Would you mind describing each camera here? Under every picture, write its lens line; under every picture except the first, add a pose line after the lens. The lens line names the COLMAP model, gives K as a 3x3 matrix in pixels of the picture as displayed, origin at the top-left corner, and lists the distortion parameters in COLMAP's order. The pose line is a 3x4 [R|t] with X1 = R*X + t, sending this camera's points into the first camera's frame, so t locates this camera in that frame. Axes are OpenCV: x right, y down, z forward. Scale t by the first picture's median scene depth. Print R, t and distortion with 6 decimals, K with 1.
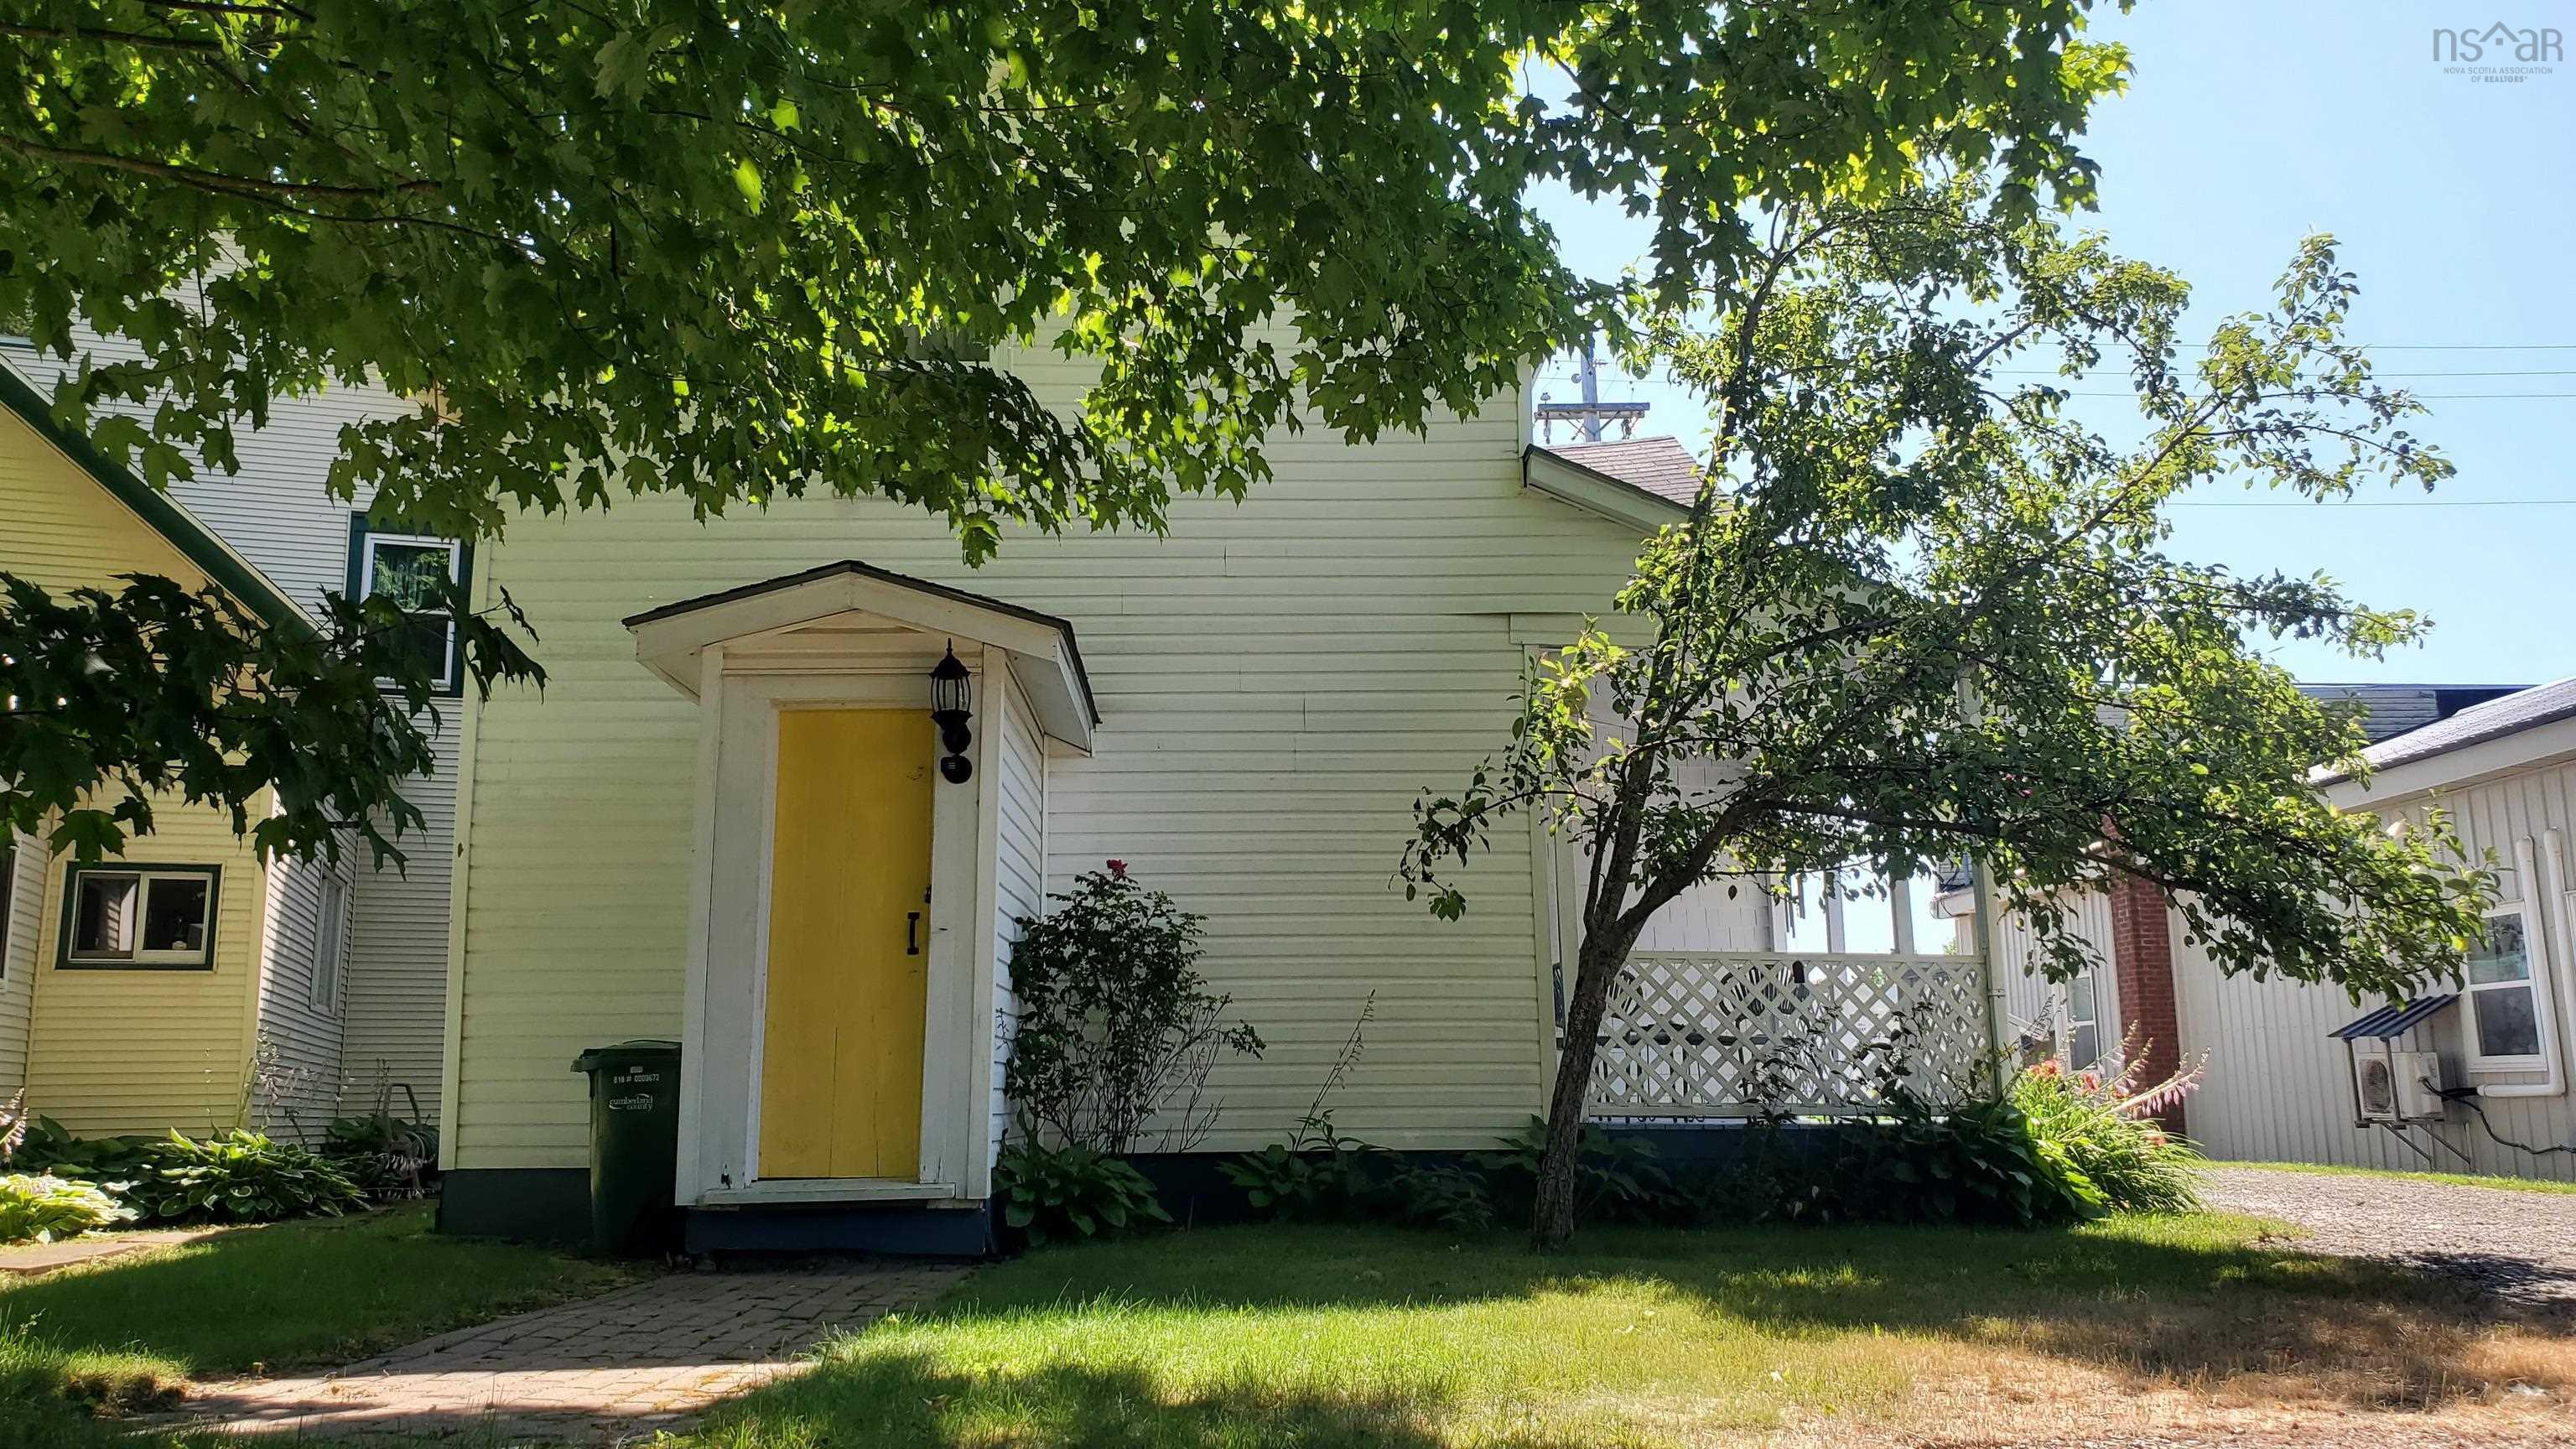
lens RADIAL K [[2013.8, 0, 1288.0], [0, 2013.8, 724.5], [0, 0, 1]] dist [0.031561, -0.003237]
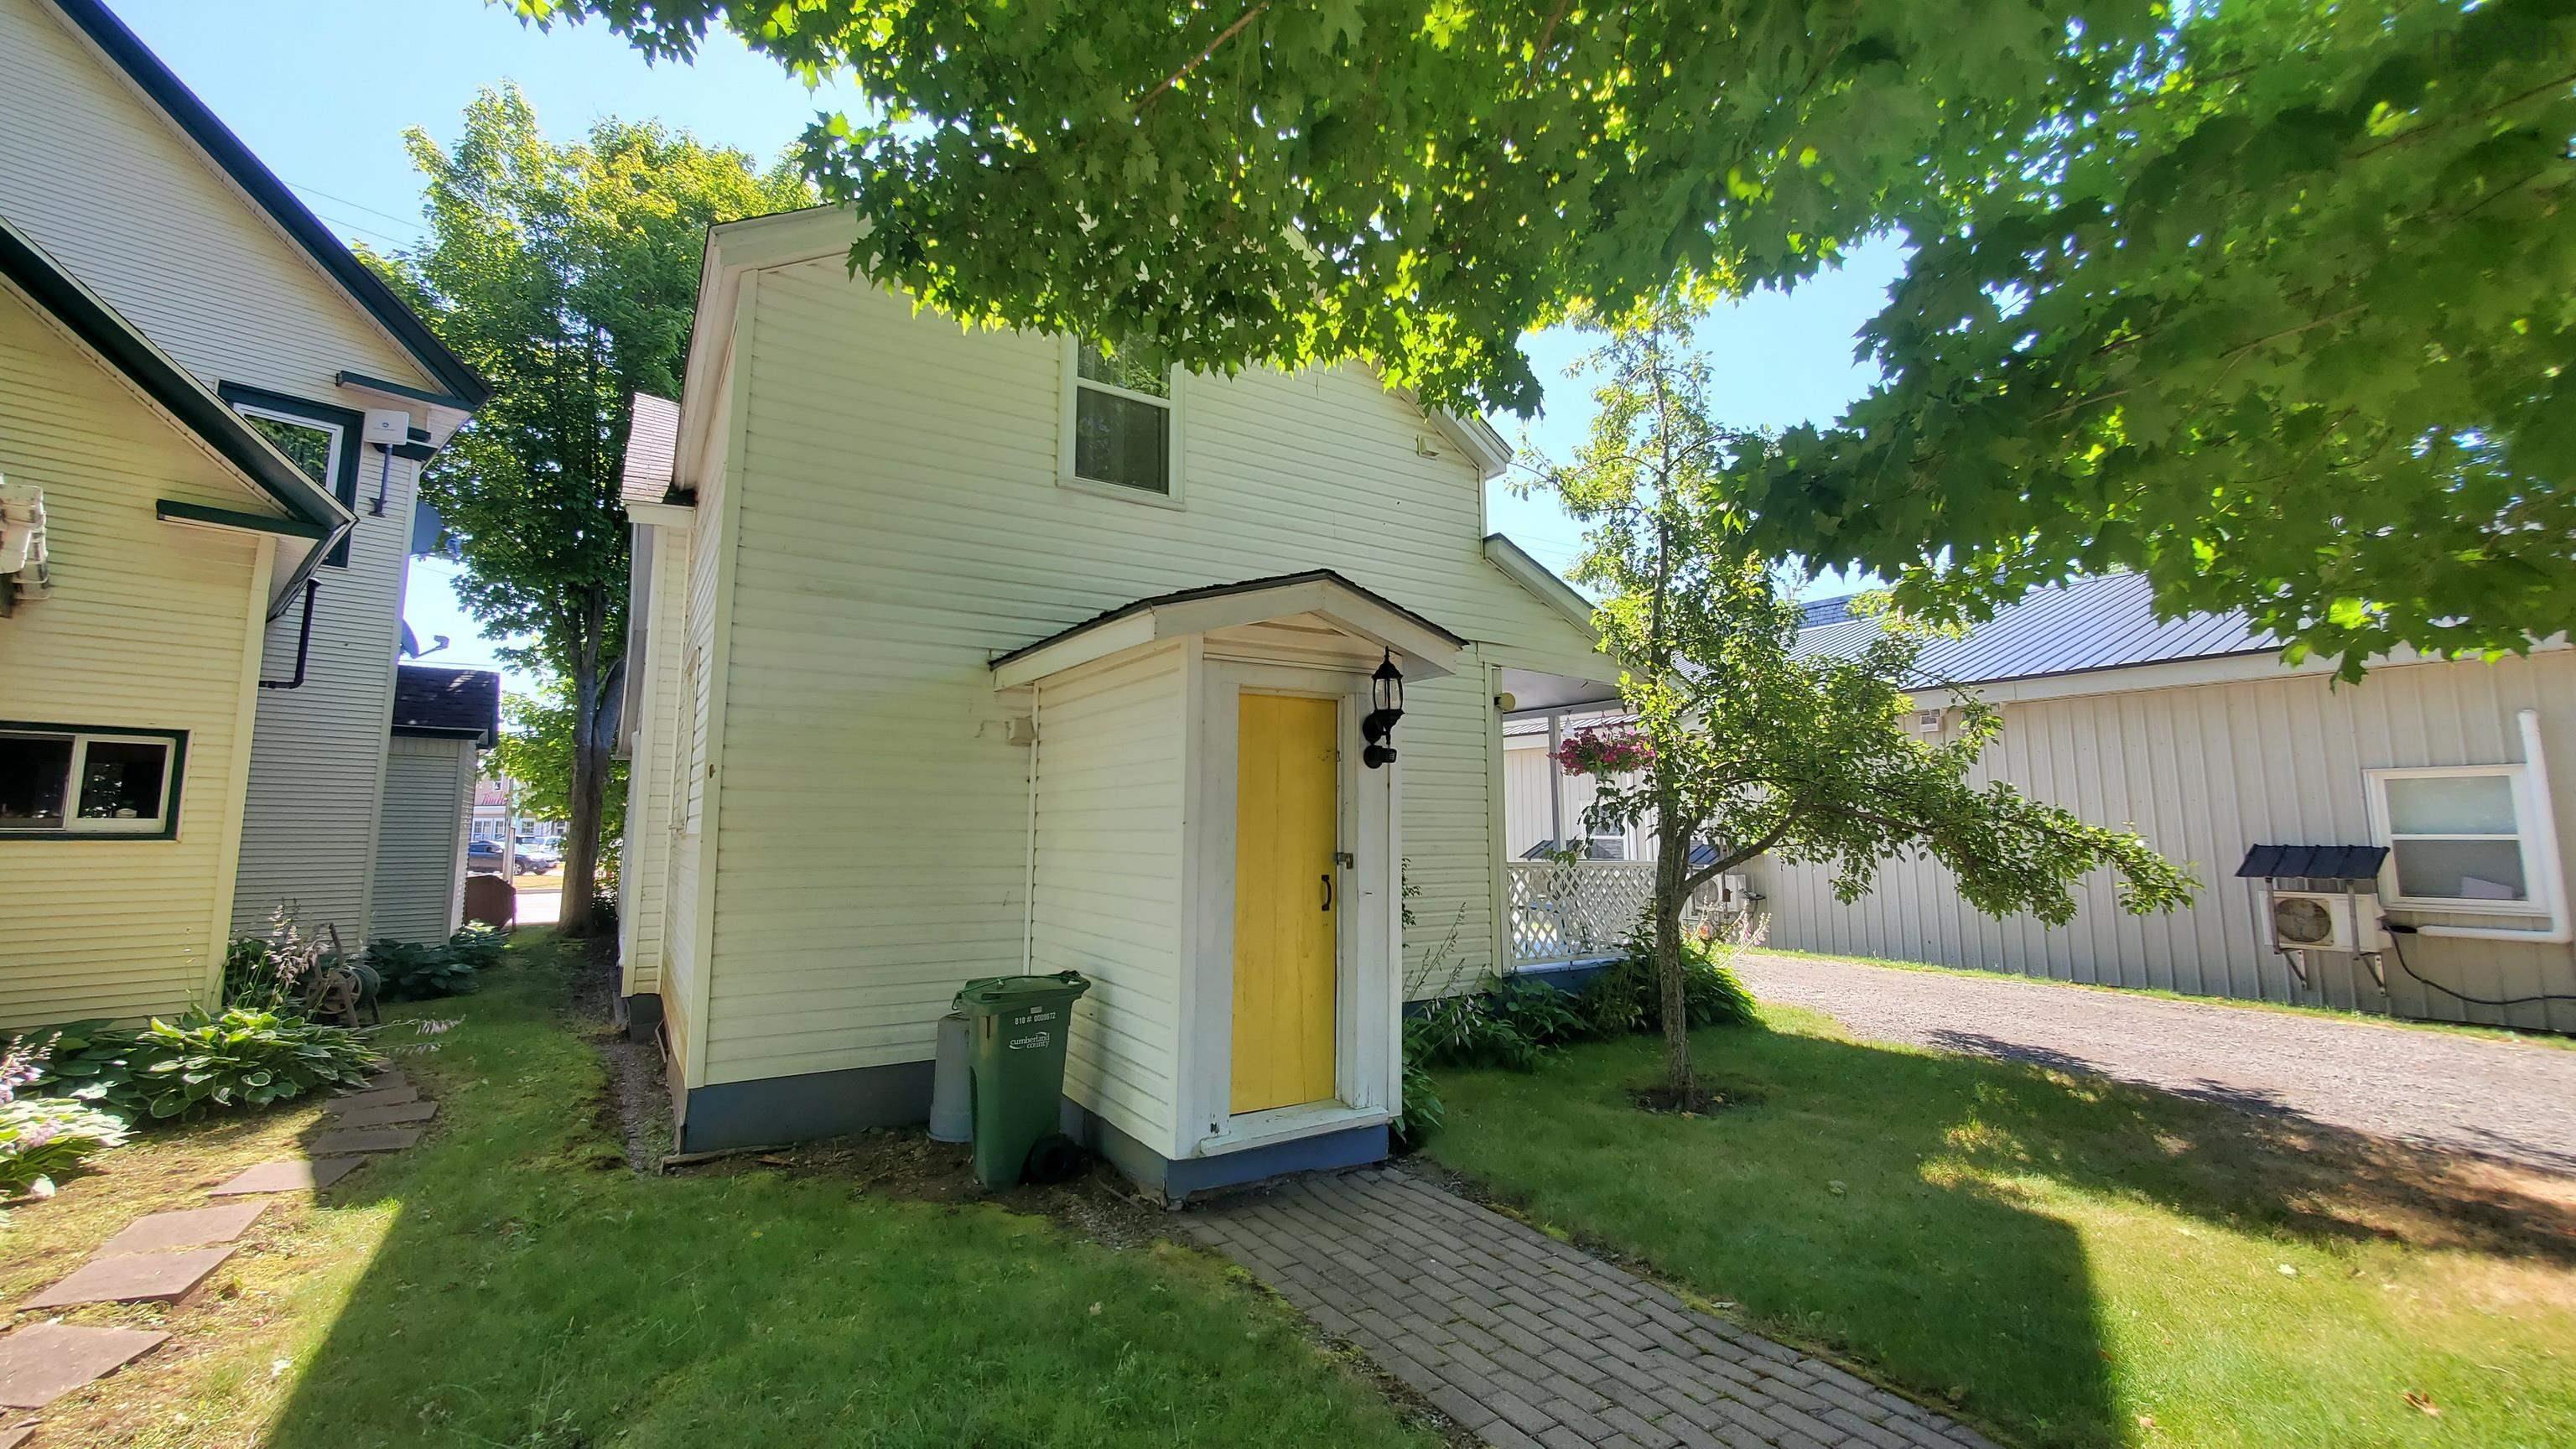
lens RADIAL K [[1016.8, 0, 1285.9], [0, 1016.8, 688.6], [0, 0, 1]] dist [-0.002776, -0.000309]
pose [[0.855617, 0.077358, 0.511796, -0.435324], [-0.102174, 0.994556, 0.020486, -0.019733], [-0.507425, -0.069820, 0.858863, 0.424370]]
